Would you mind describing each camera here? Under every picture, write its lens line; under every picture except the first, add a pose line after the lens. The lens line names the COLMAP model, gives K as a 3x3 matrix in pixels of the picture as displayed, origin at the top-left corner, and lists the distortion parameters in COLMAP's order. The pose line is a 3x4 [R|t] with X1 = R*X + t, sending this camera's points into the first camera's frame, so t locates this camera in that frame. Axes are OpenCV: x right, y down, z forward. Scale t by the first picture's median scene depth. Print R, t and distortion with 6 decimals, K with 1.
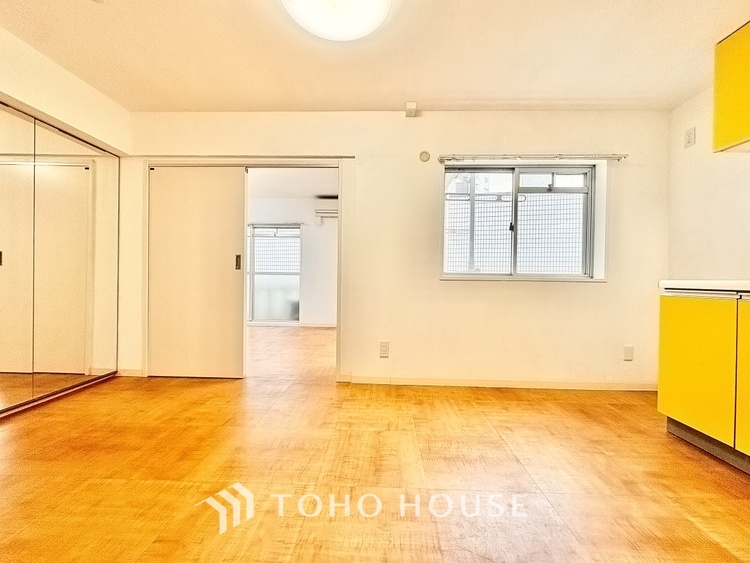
lens RADIAL K [[299.0, 0, 375.3], [0, 299.0, 282.1], [0, 0, 1]] dist [0.000093, 0.000025]
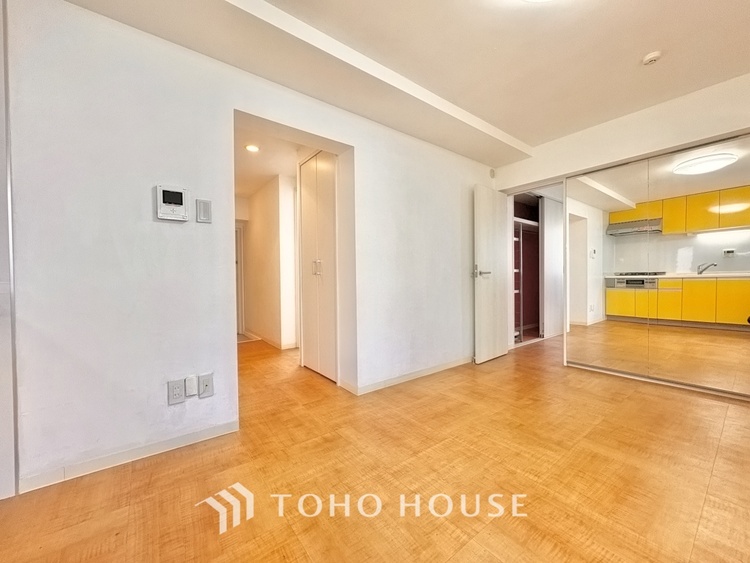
lens RADIAL K [[299.0, 0, 375.3], [0, 299.0, 282.1], [0, 0, 1]] dist [0.000093, 0.000025]
pose [[-0.772488, 0.001972, -0.635027, 0.496584], [-0.006804, 0.999912, 0.011382, -0.013495], [0.634993, 0.013113, -0.772406, 0.800183]]
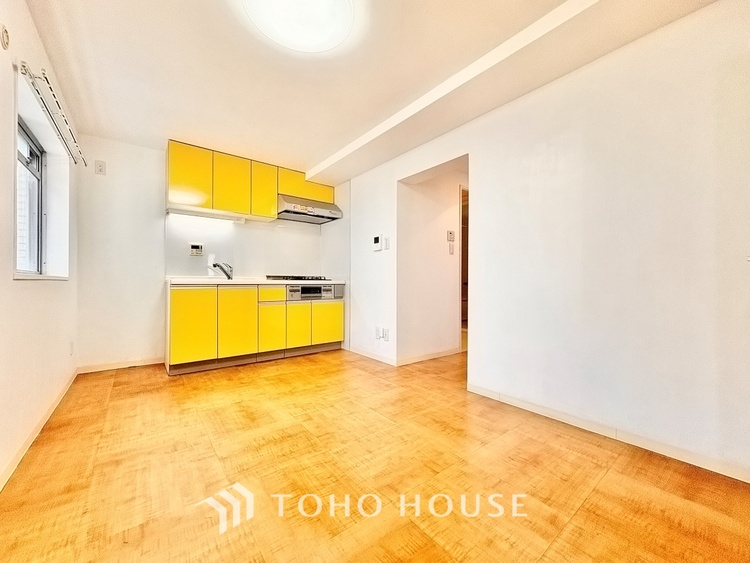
lens RADIAL K [[299.0, 0, 375.3], [0, 299.0, 282.1], [0, 0, 1]] dist [0.000093, 0.000025]
pose [[-0.644524, -0.014697, 0.764443, -0.690233], [-0.004176, 0.999868, 0.015702, -0.015304], [-0.764573, 0.006928, -0.644500, 0.912244]]
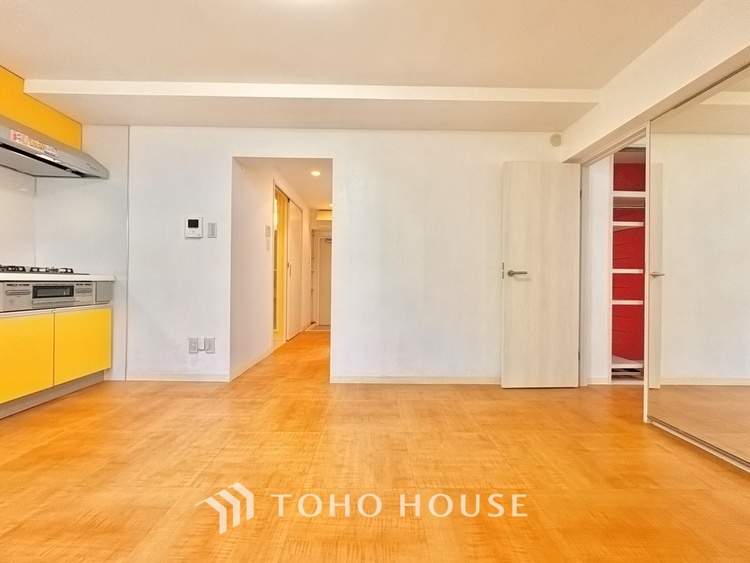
lens RADIAL K [[299.0, 0, 375.3], [0, 299.0, 282.1], [0, 0, 1]] dist [0.000093, 0.000025]
pose [[-0.998737, -0.025762, -0.043126, -0.209481], [-0.026165, 0.999619, 0.008785, -0.007969], [0.042884, 0.009902, -0.999031, 1.103250]]
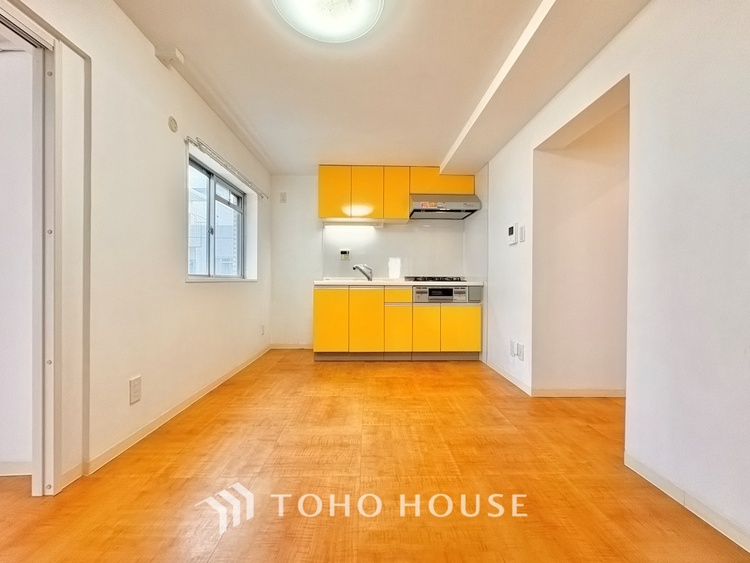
lens RADIAL K [[299.0, 0, 375.3], [0, 299.0, 282.1], [0, 0, 1]] dist [0.000093, 0.000025]
pose [[-0.055760, -0.017578, 0.998289, -0.703251], [0.003726, 0.999834, 0.017814, -0.022508], [-0.998437, 0.004713, -0.055685, 0.556309]]
